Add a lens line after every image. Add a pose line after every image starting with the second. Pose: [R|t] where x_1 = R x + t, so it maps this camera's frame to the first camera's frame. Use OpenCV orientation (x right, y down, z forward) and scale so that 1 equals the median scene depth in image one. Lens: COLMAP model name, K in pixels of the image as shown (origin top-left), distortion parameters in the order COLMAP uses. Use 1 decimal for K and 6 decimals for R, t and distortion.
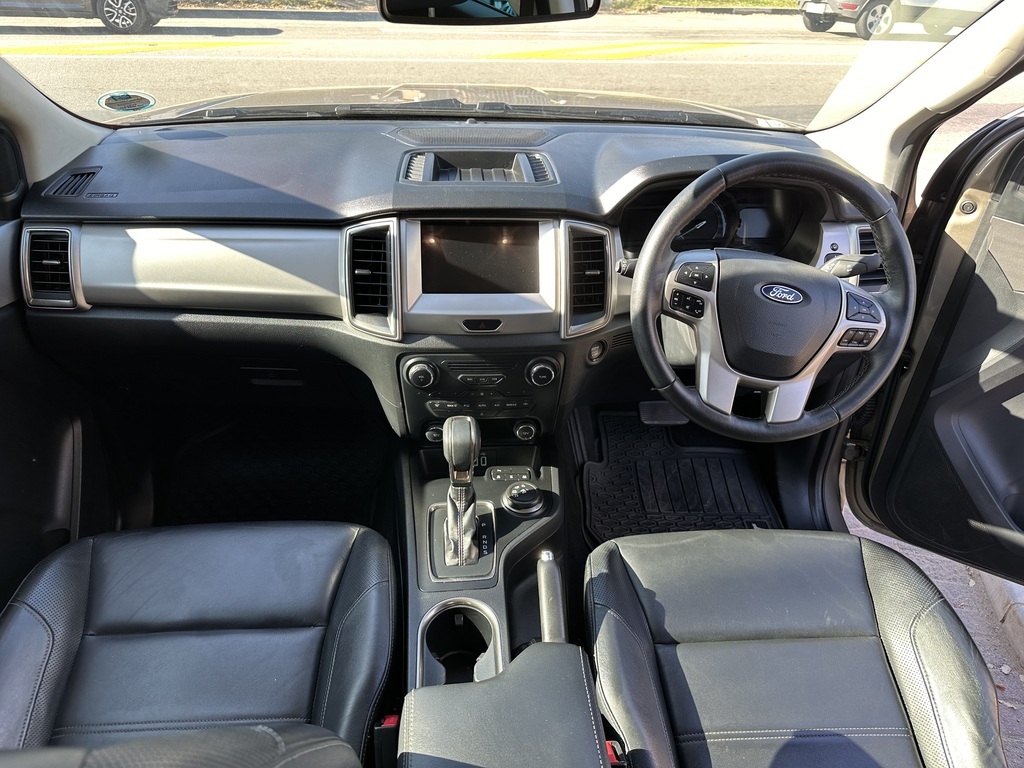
lens RADIAL K [[723.5, 0, 511.8], [0, 723.5, 386.5], [0, 0, 1]] dist [0.006600, -0.011480]
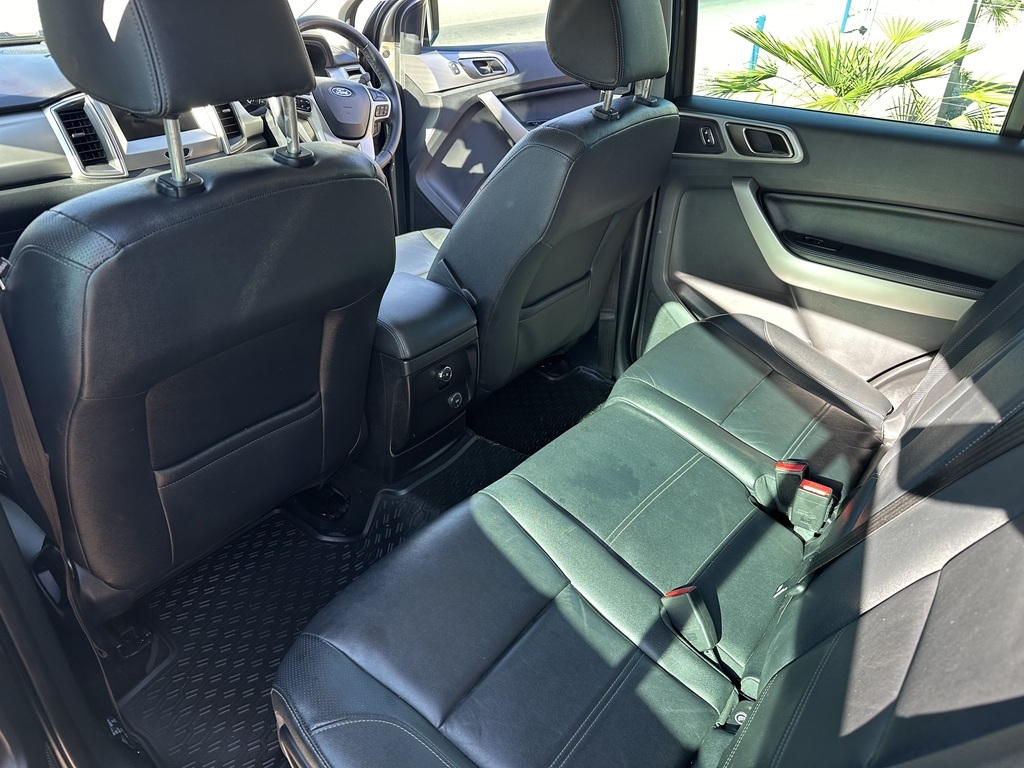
lens RADIAL K [[723.5, 0, 514.2], [0, 723.5, 383.0], [0, 0, 1]] dist [0.006600, -0.011480]
pose [[0.661059, -0.401028, 0.634174, -0.723181], [0.389256, 0.905852, 0.167069, 0.365574], [-0.641467, 0.136413, 0.754924, -0.521134]]
